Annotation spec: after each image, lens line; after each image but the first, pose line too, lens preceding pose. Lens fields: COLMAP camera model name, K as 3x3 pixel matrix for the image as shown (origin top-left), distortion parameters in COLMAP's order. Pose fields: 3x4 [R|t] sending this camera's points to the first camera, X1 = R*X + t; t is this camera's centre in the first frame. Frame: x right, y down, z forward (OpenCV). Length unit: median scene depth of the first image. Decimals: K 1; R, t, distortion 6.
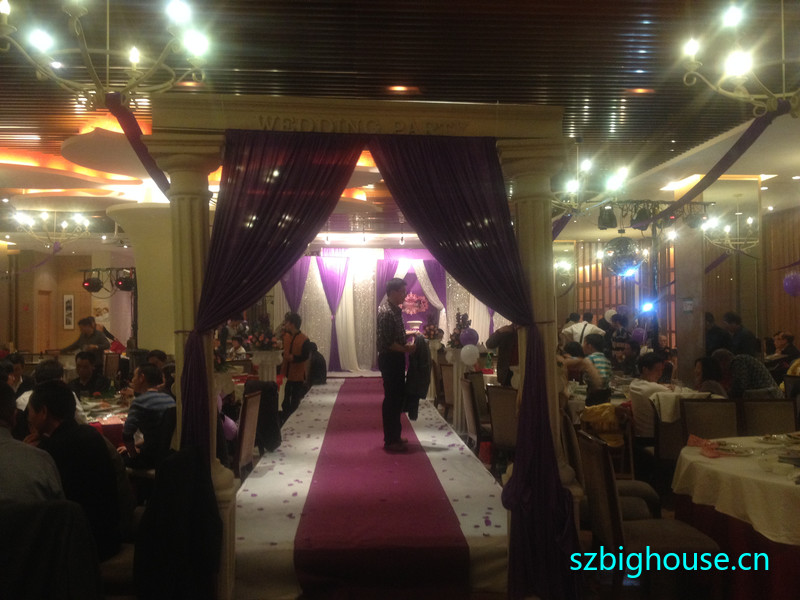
lens RADIAL K [[755.6, 0, 400.0], [0, 755.6, 300.0], [0, 0, 1]] dist [0.111605, -0.220670]
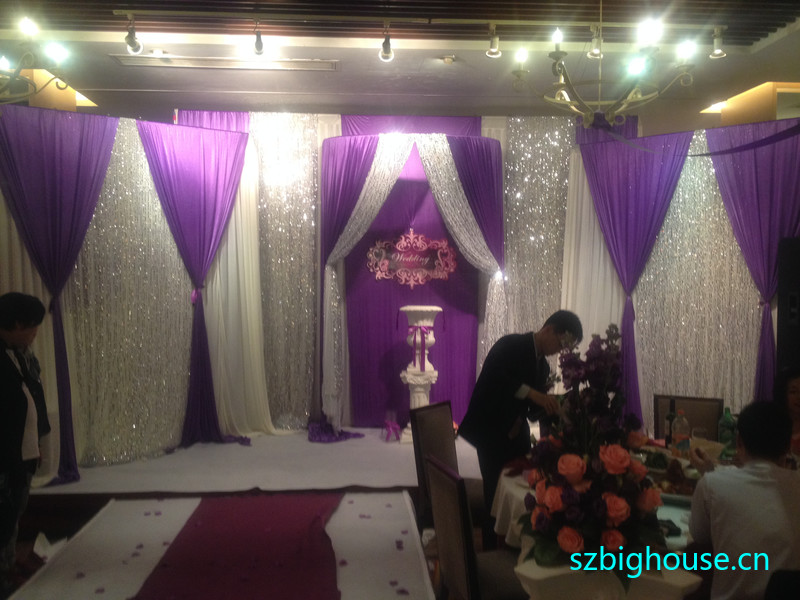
lens RADIAL K [[755.6, 0, 400.0], [0, 755.6, 300.0], [0, 0, 1]] dist [0.111605, -0.220670]
pose [[0.999915, 0.003673, 0.012545, 0.004221], [-0.004428, 0.998146, 0.060705, 0.002639], [-0.012299, -0.060755, 0.998077, 0.636784]]
